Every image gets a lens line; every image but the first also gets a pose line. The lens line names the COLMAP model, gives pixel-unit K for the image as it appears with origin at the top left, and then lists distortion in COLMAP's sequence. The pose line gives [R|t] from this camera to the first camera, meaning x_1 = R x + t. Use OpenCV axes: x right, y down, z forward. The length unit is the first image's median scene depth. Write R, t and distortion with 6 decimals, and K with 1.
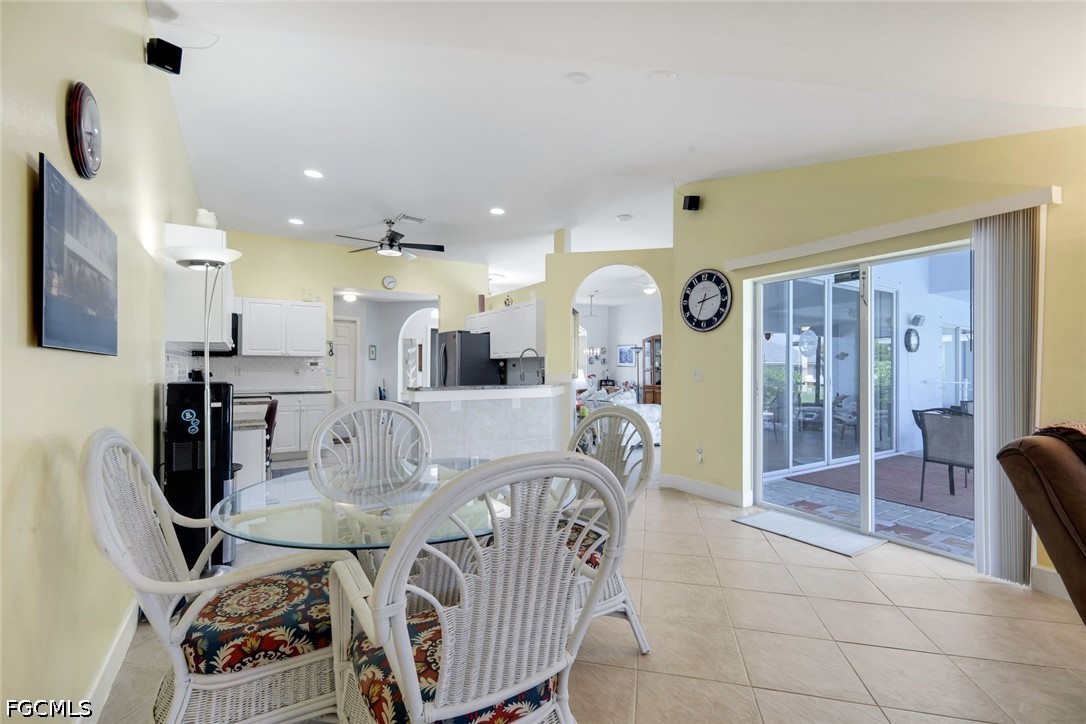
lens RADIAL K [[471.1, 0, 541.1], [0, 471.1, 363.7], [0, 0, 1]] dist [0.009104, 0.000451]
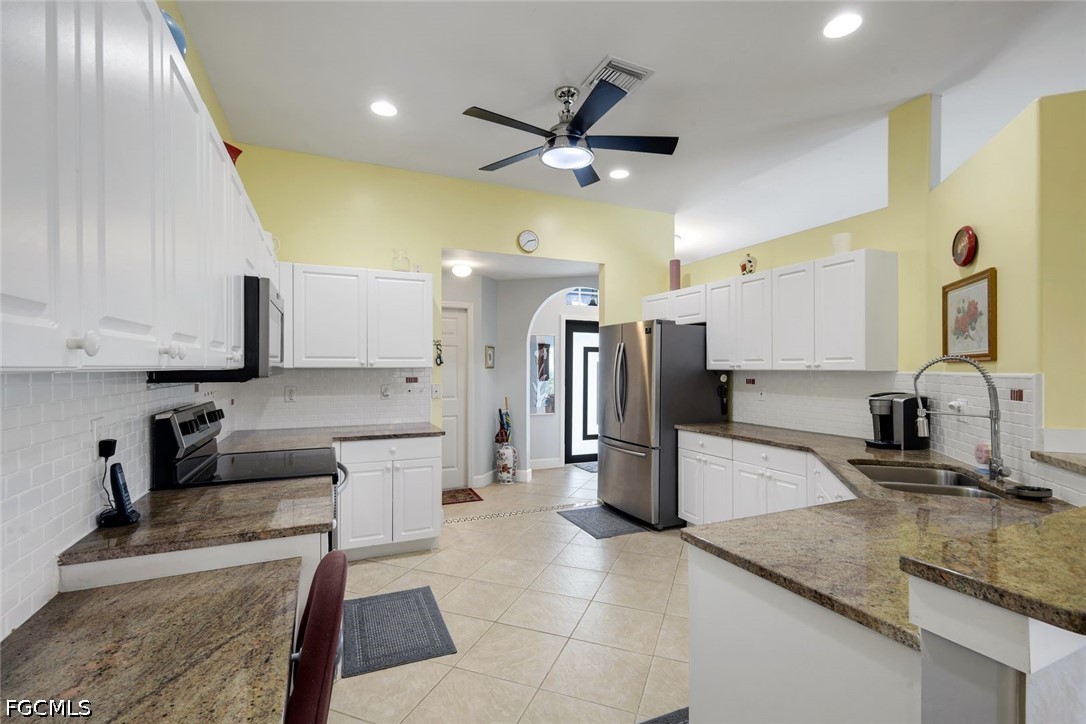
lens RADIAL K [[471.1, 0, 547.2], [0, 471.1, 369.8], [0, 0, 1]] dist [0.009104, 0.000451]
pose [[0.992053, 0.001122, -0.125815, -0.232113], [0.001318, 0.999813, 0.019309, -0.021993], [0.125813, -0.019321, 0.991866, 0.425650]]
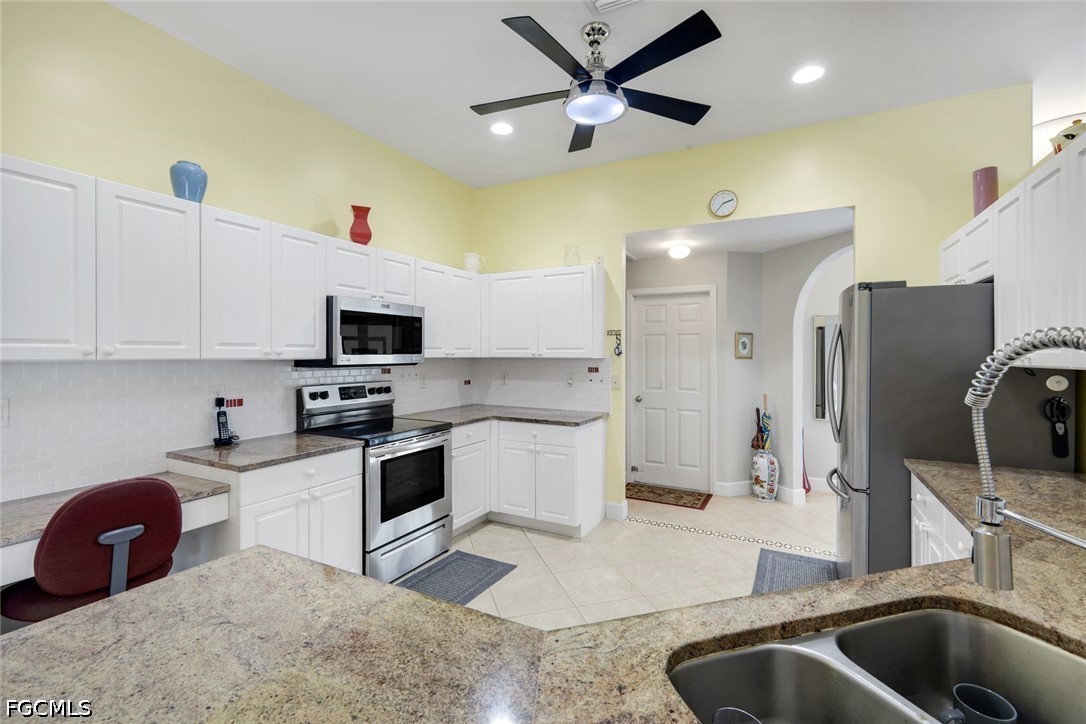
lens RADIAL K [[471.1, 0, 567.5], [0, 471.1, 355.6], [0, 0, 1]] dist [0.009104, 0.000451]
pose [[0.532618, 0.004650, -0.846343, 0.002336], [0.008195, 0.999910, 0.010651, -0.022882], [0.846316, -0.012609, 0.532532, 0.626340]]
